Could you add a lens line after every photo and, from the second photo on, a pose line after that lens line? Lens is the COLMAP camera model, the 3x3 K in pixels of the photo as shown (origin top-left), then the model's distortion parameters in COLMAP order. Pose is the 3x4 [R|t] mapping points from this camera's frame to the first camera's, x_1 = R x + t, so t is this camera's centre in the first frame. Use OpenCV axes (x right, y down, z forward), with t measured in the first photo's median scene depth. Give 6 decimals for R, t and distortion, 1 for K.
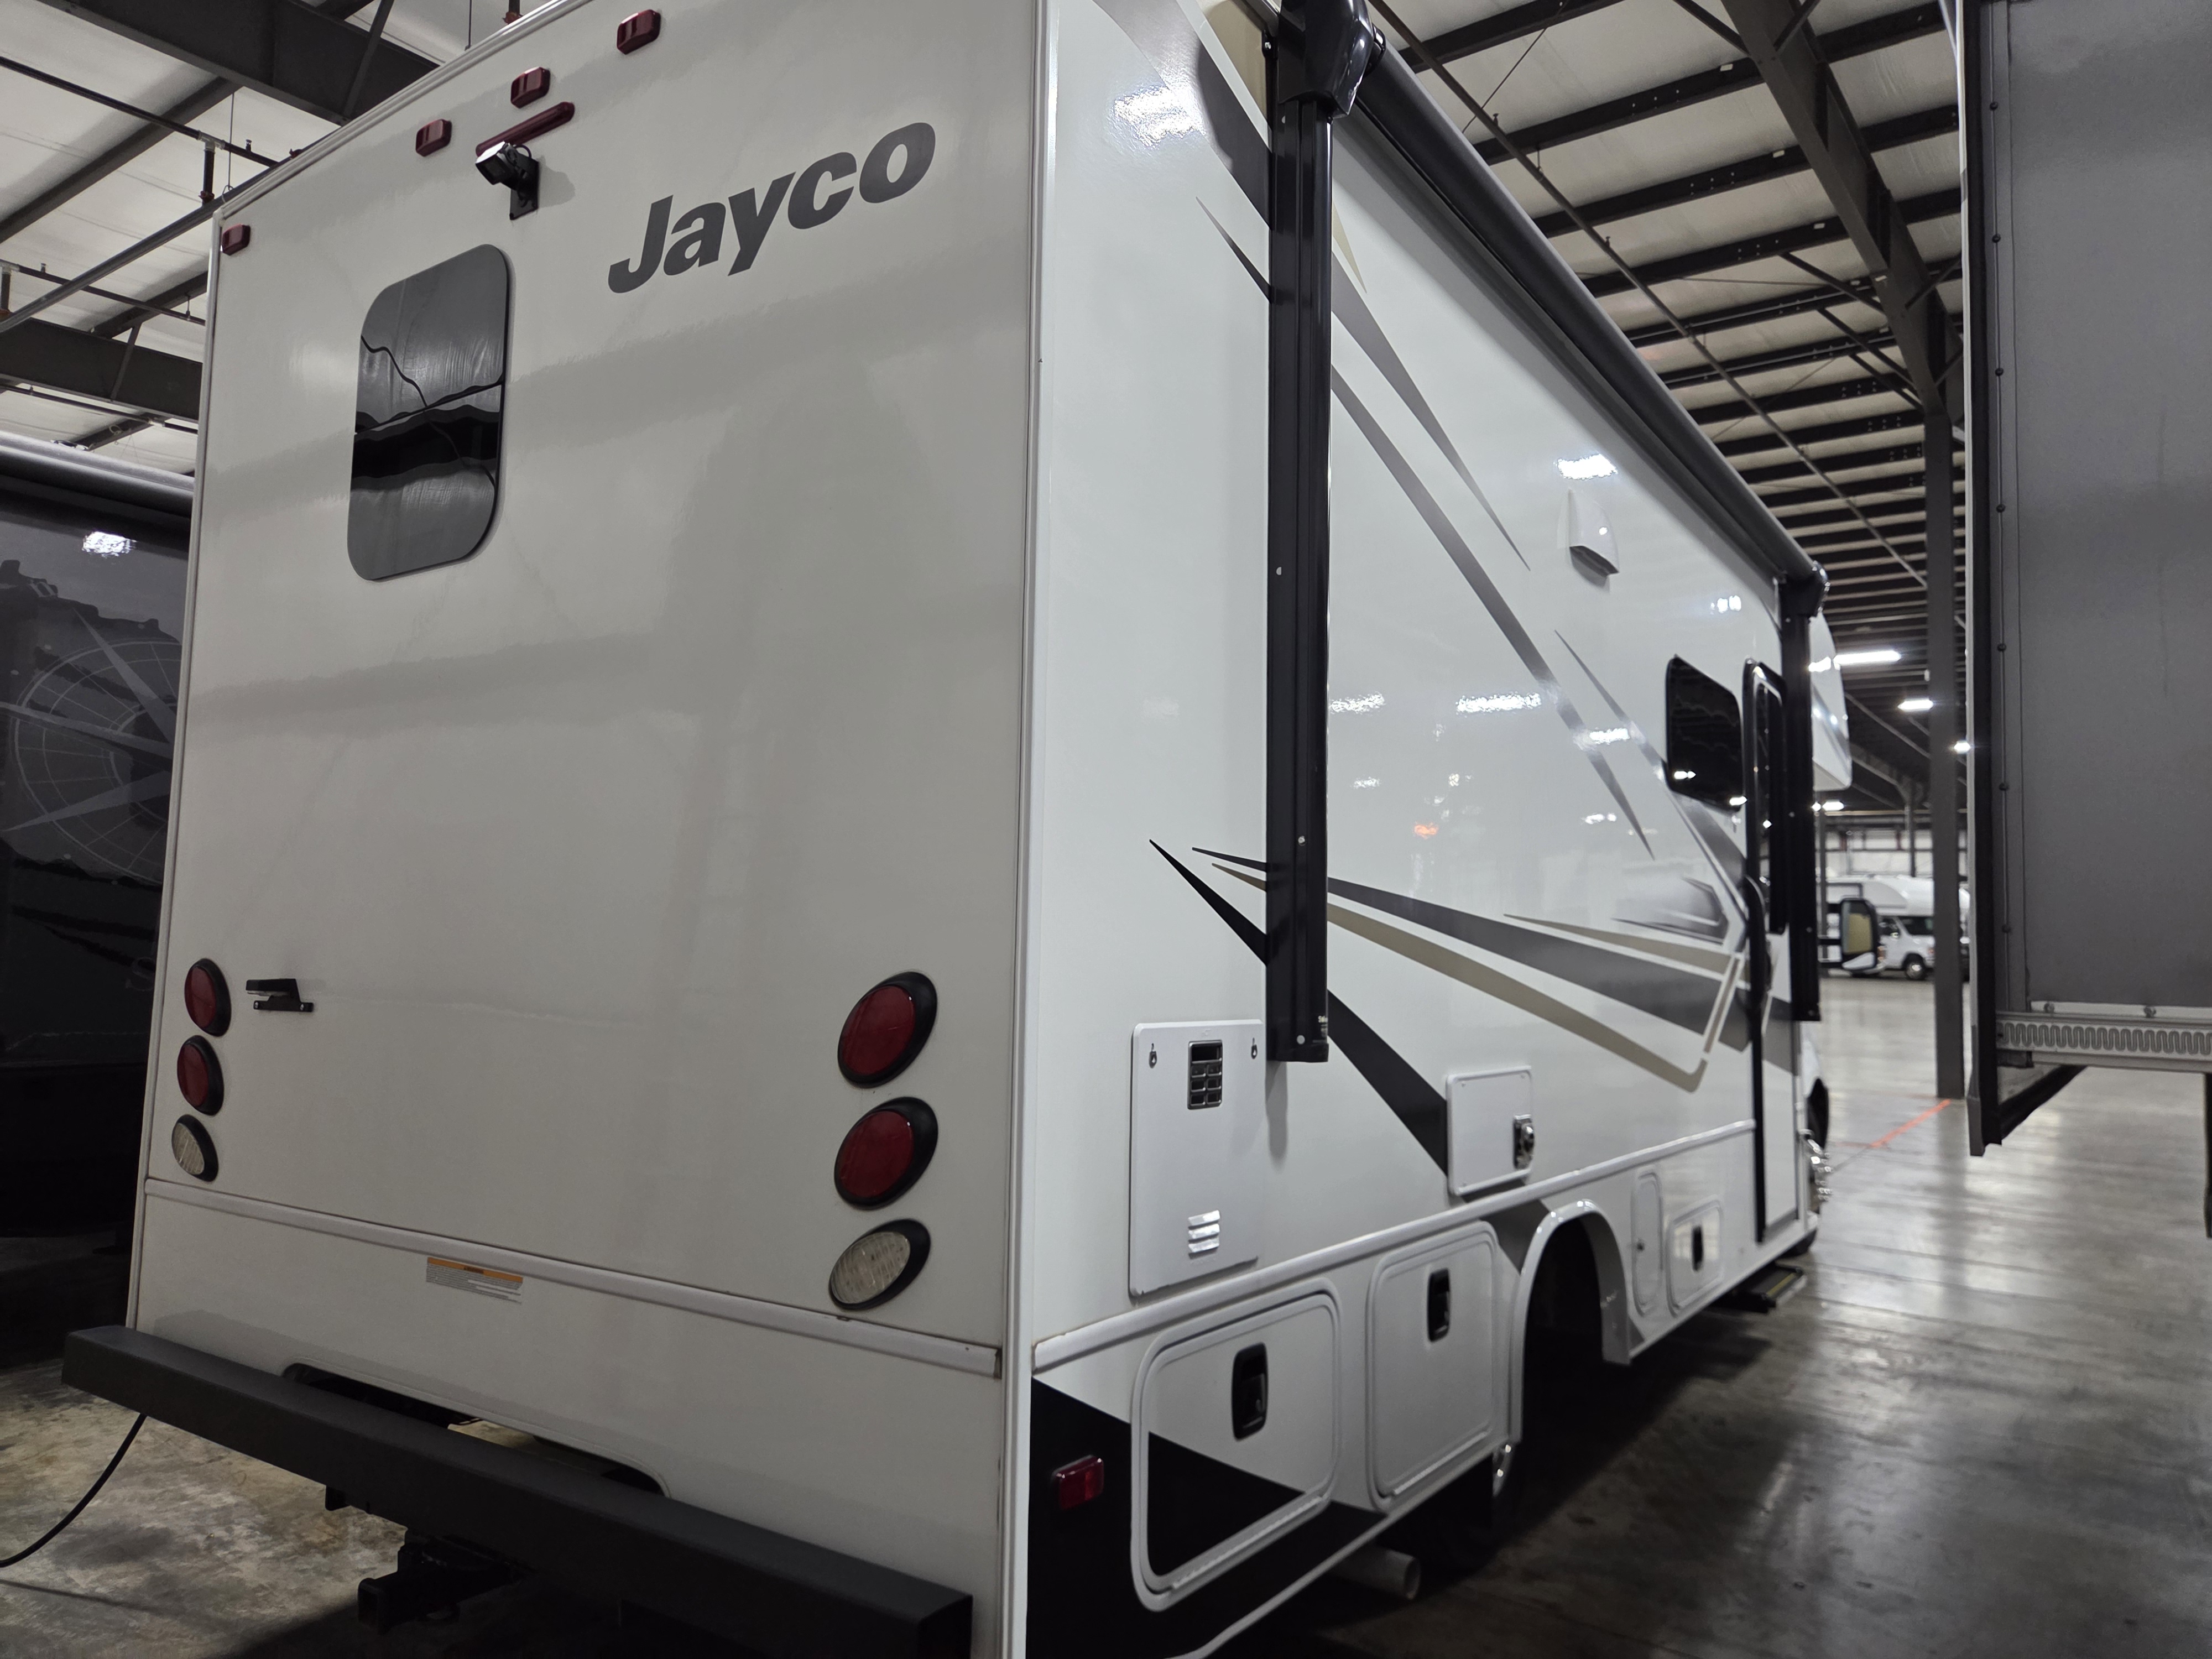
lens RADIAL K [[1496.7, 0, 1105.8], [0, 1496.7, 811.3], [0, 0, 1]] dist [0.069415, -0.061472]
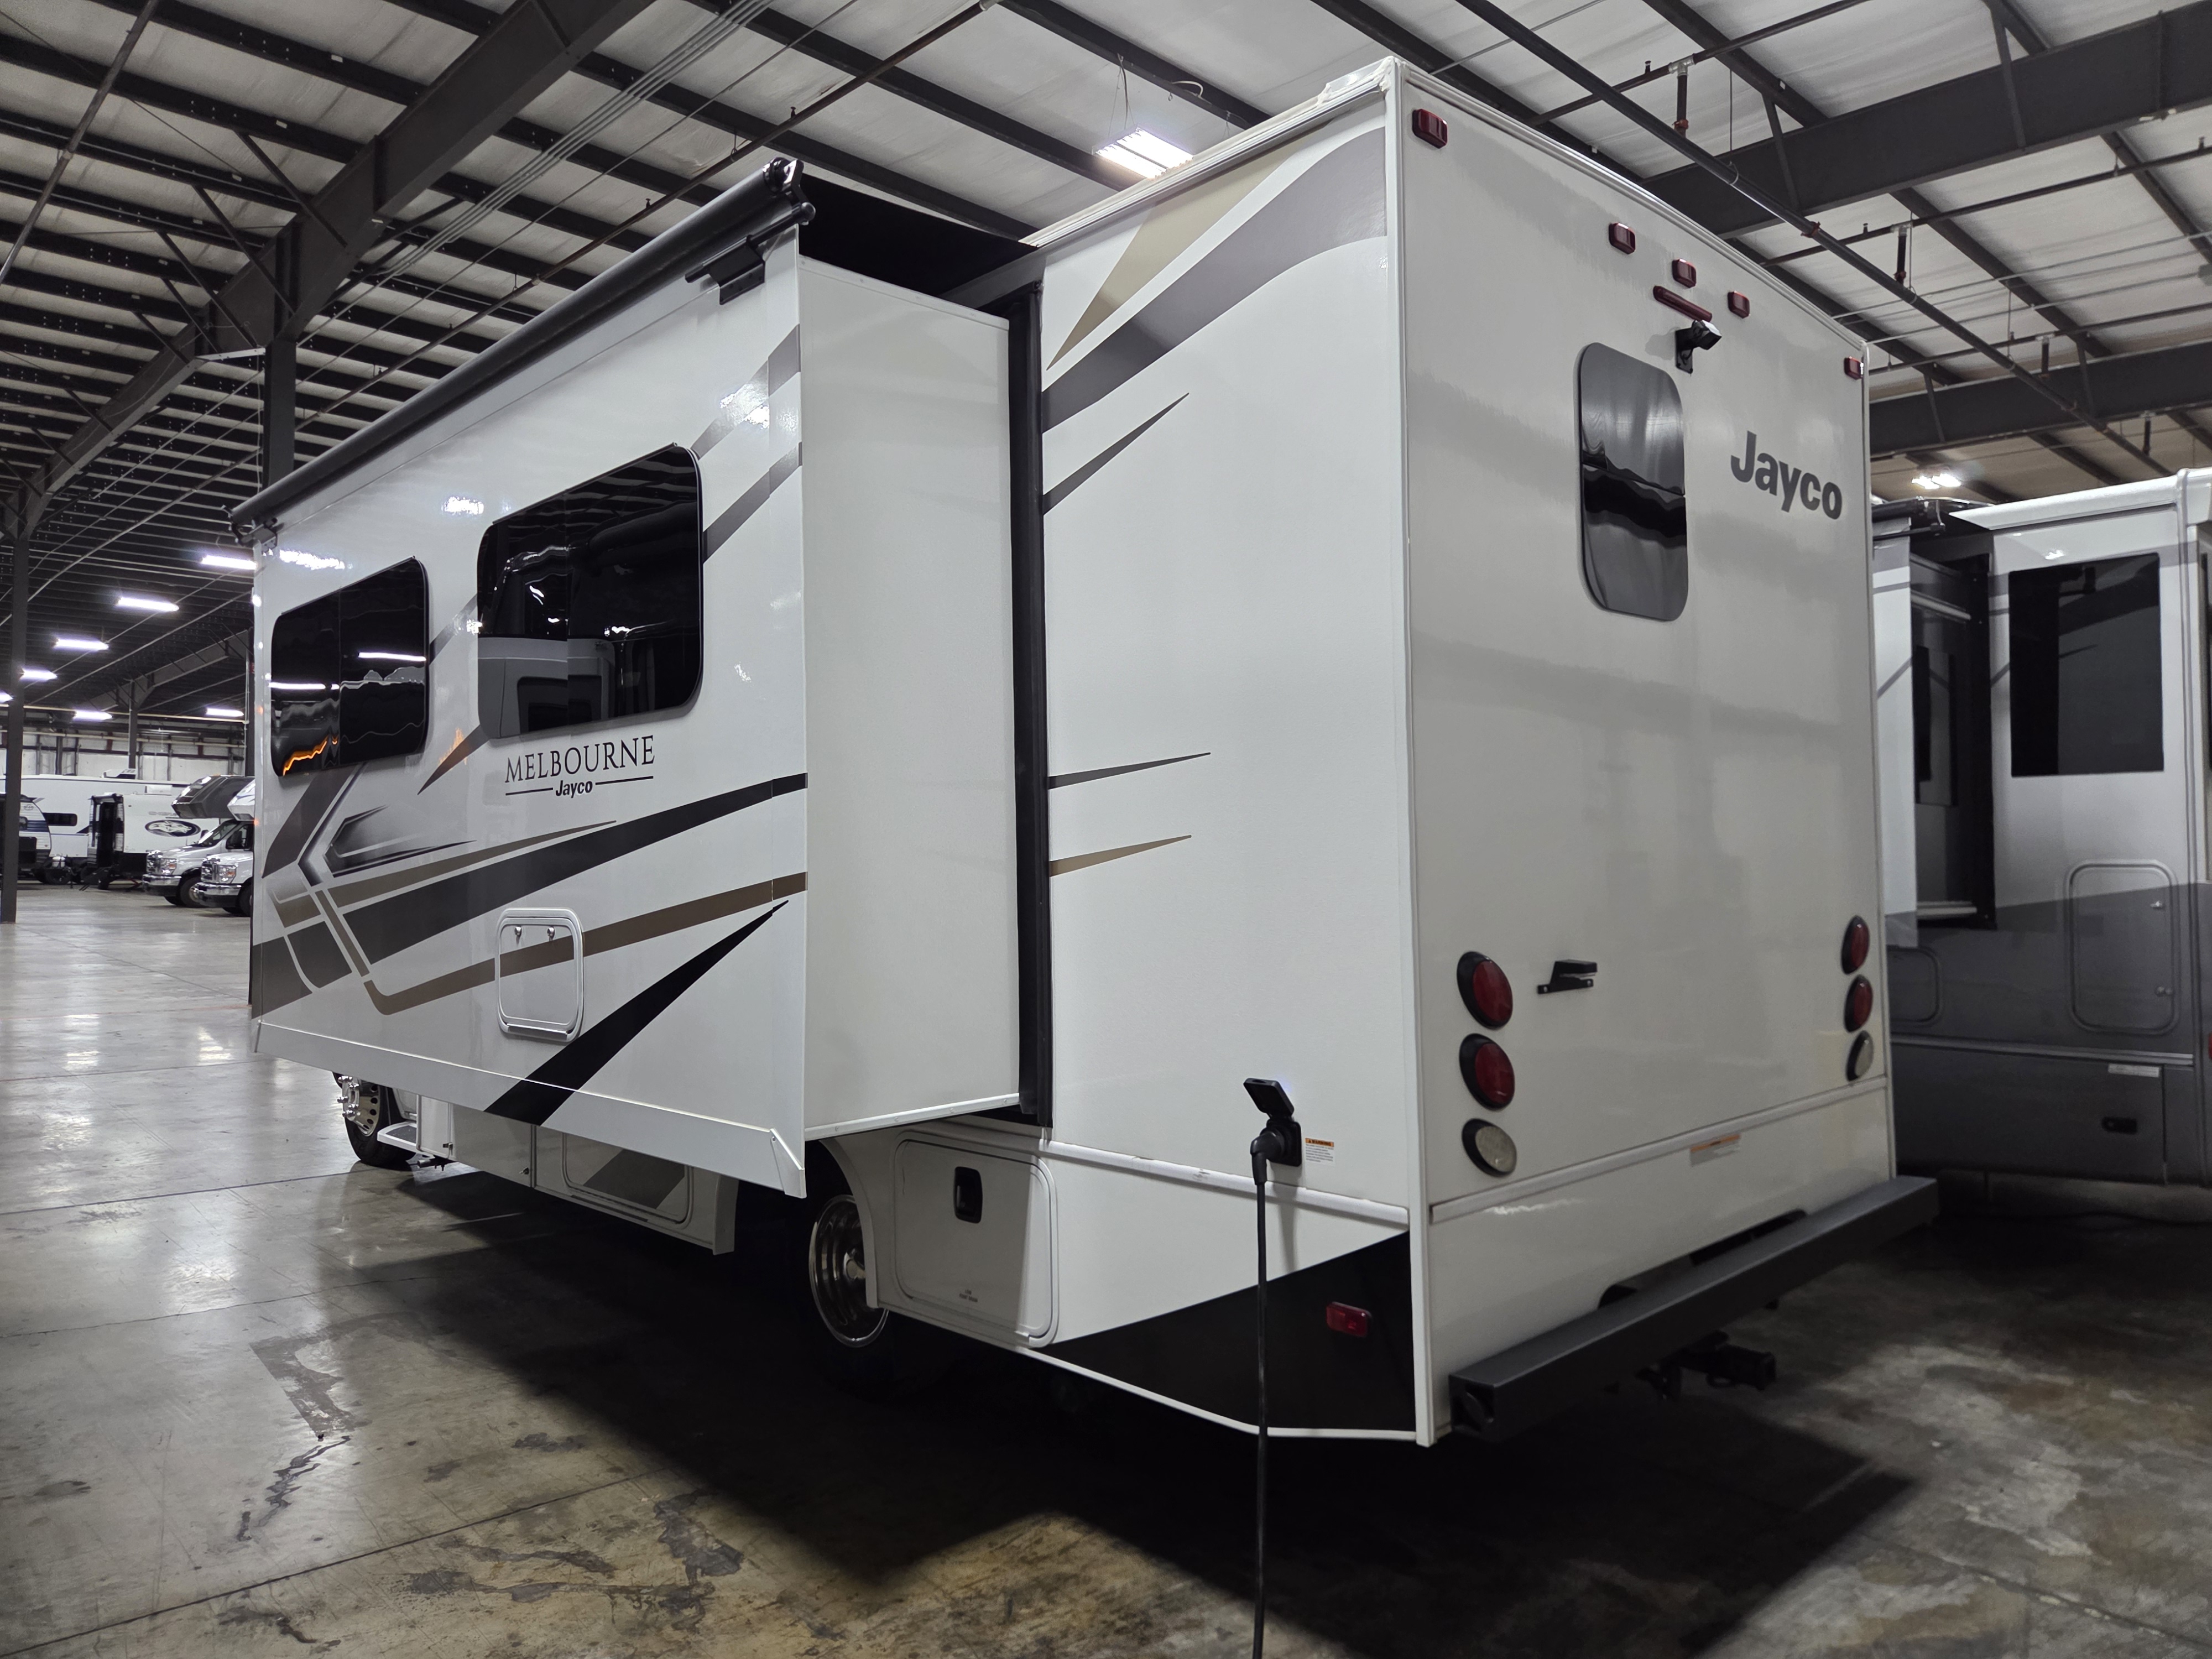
lens RADIAL K [[1496.7, 0, 1105.8], [0, 1496.7, 811.3], [0, 0, 1]] dist [0.069415, -0.061472]
pose [[0.185453, 0.013576, 0.982559, -1.587415], [-0.084468, 0.996424, 0.002175, 0.029097], [-0.979016, -0.083398, 0.185936, 1.087457]]
